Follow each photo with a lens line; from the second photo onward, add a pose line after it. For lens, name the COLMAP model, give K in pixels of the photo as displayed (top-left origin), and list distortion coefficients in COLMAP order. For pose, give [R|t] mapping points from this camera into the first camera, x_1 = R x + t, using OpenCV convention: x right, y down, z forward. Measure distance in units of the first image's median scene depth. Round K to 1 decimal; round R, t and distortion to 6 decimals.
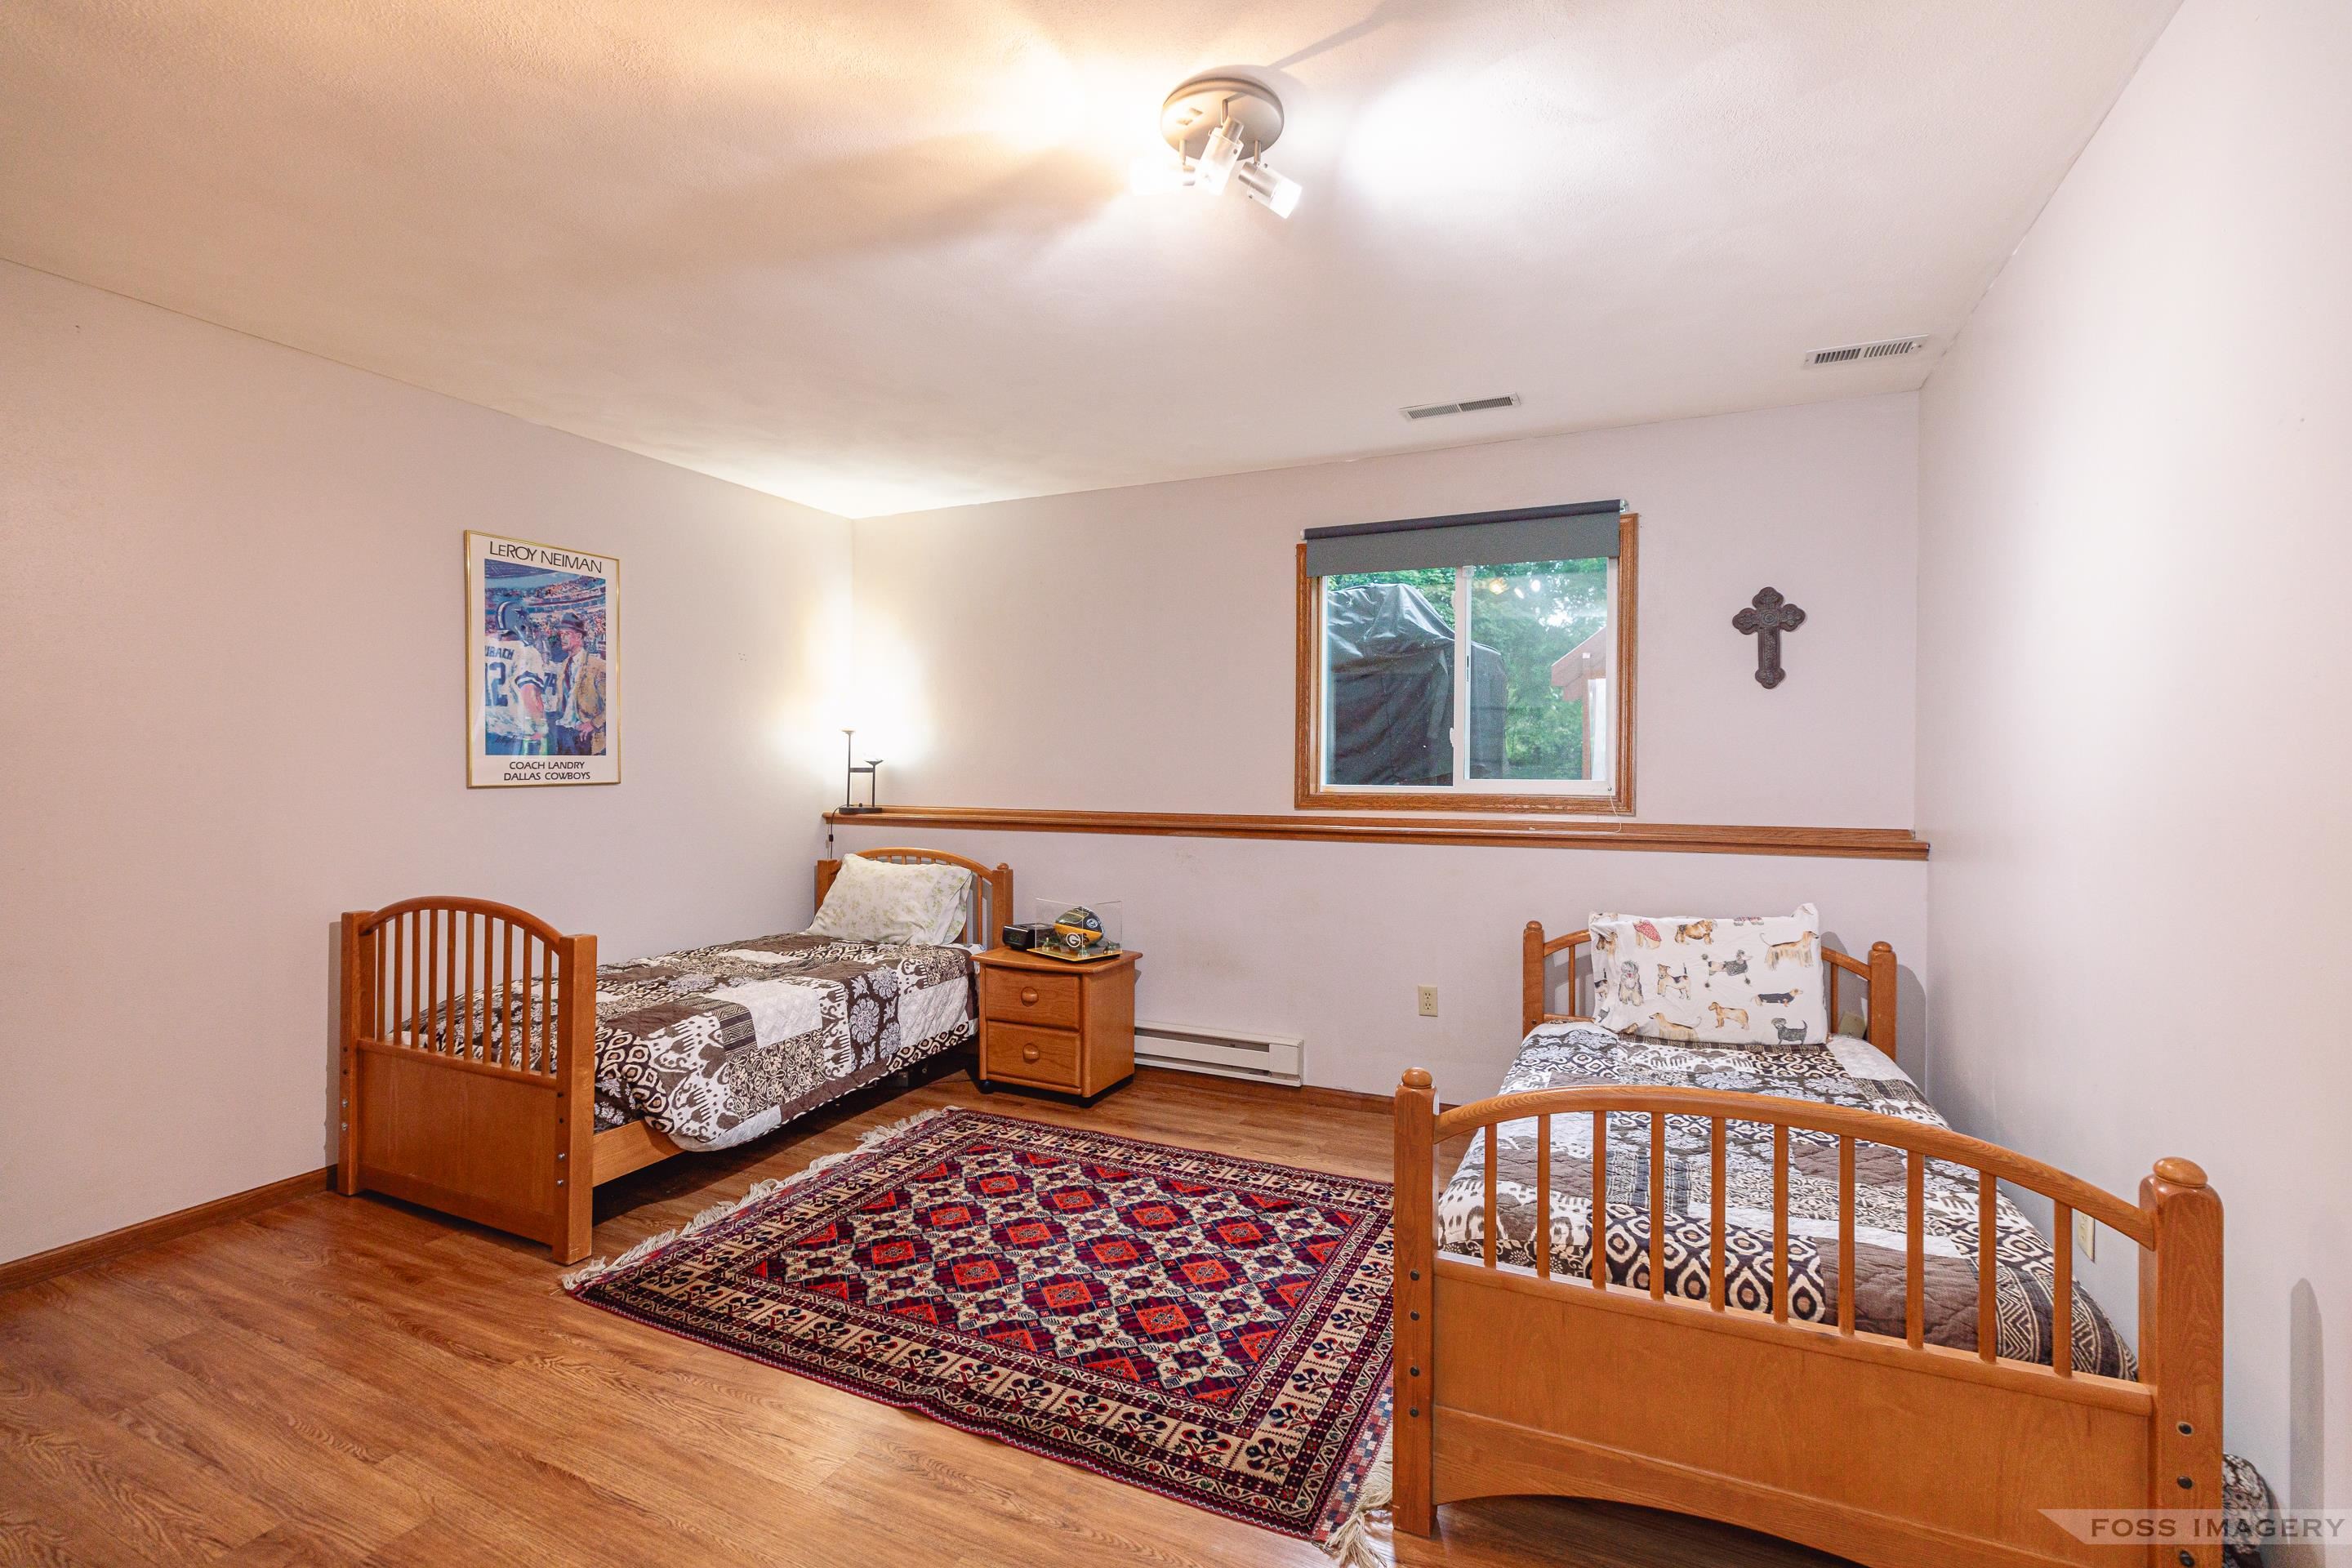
lens RADIAL K [[1042.3, 0, 1180.5], [0, 1042.3, 774.6], [0, 0, 1]] dist [0.003346, 0.000426]
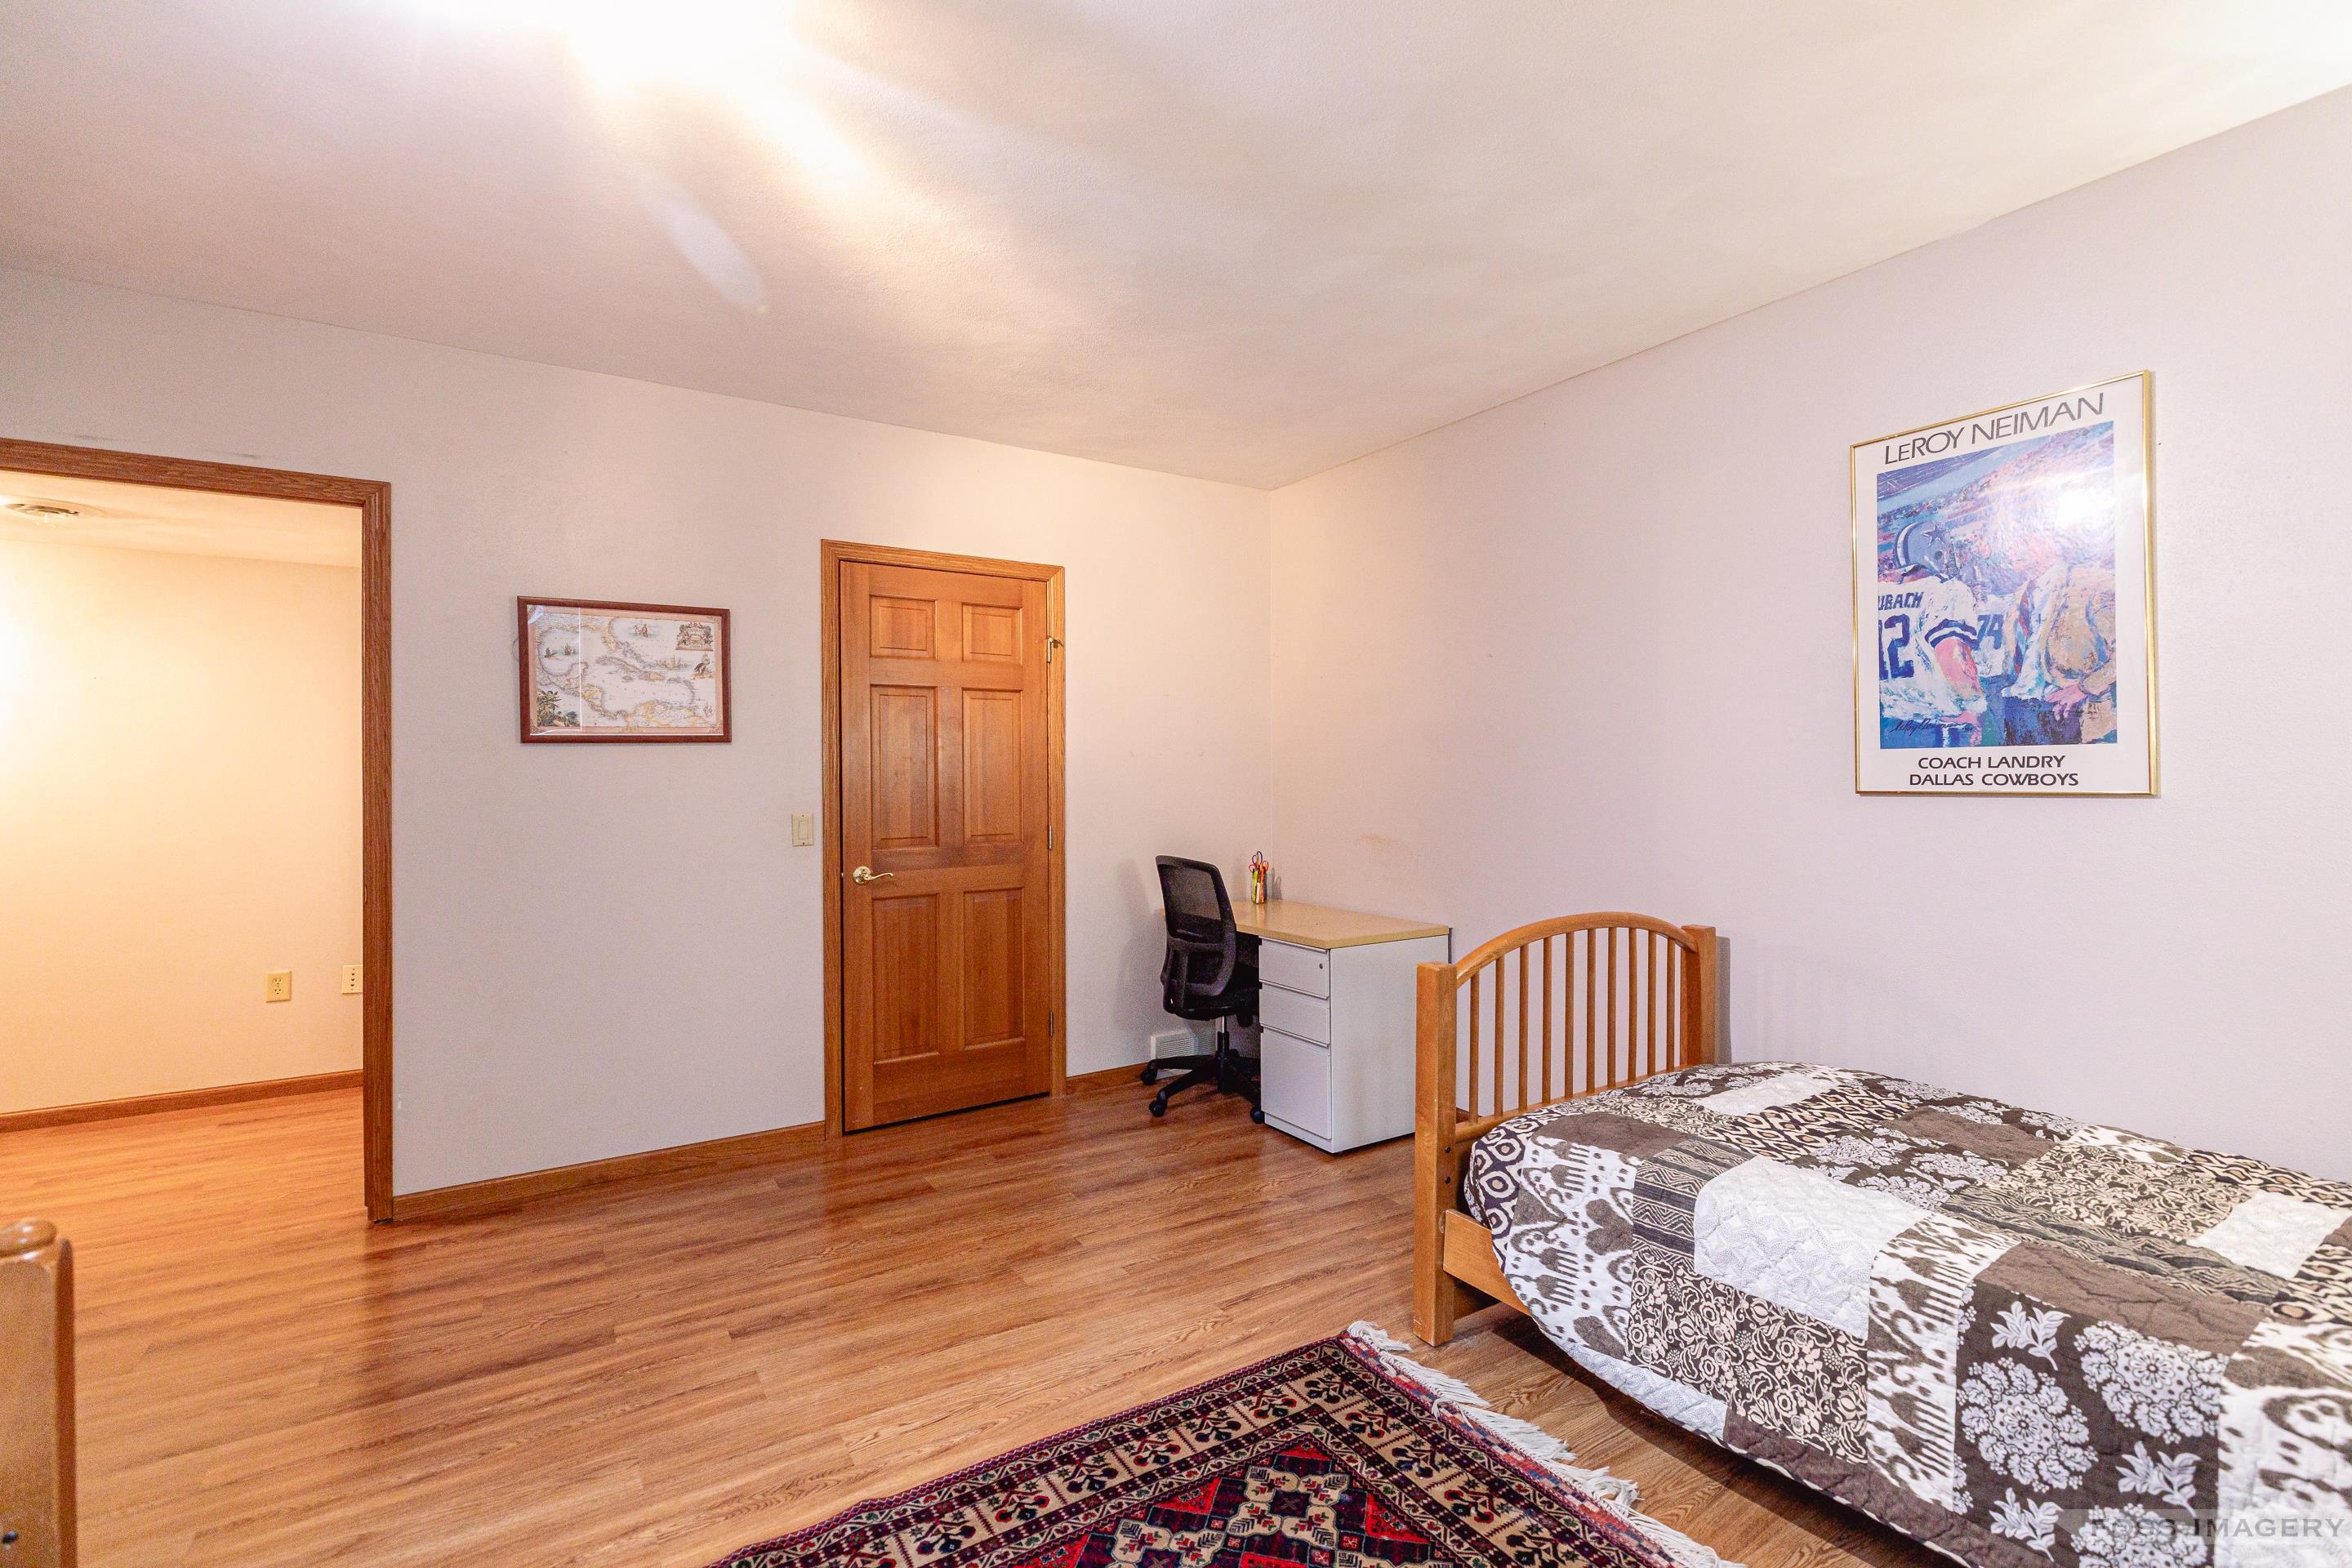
lens RADIAL K [[1042.3, 0, 1180.5], [0, 1042.3, 774.6], [0, 0, 1]] dist [0.003346, 0.000426]
pose [[-0.538620, 0.003876, -0.842540, 0.191405], [-0.002939, 0.999975, 0.006478, -0.004362], [0.842544, 0.005965, -0.538595, 0.968738]]
